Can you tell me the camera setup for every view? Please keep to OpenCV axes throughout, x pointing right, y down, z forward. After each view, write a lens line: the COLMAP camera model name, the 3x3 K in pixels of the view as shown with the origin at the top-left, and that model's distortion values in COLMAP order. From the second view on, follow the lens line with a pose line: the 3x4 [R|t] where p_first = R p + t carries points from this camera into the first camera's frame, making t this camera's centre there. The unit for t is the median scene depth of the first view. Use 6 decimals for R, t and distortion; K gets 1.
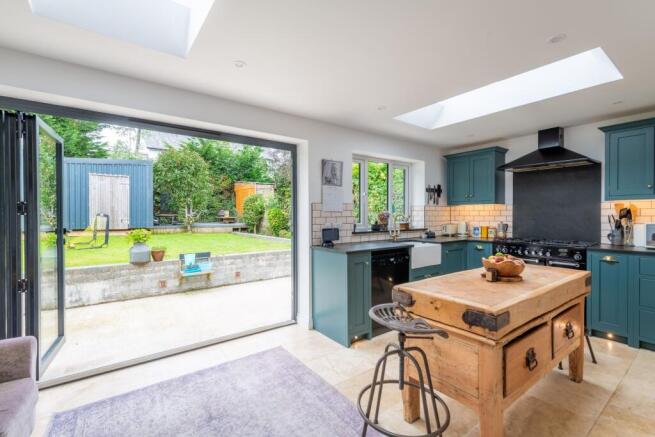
lens RADIAL K [[292.0, 0, 320.4], [0, 292.0, 216.3], [0, 0, 1]] dist [0.008273, -0.003159]
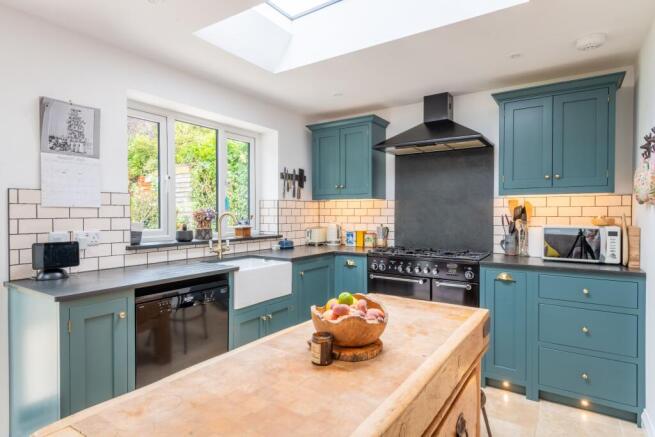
lens RADIAL K [[366.4, 0, 322.6], [0, 366.4, 217.3], [0, 0, 1]] dist [0.014703, 0.001278]
pose [[0.939178, -0.000794, 0.343430, 0.230262], [-0.000933, 0.999988, 0.004863, -0.003054], [-0.343430, -0.004887, 0.939166, 0.275921]]
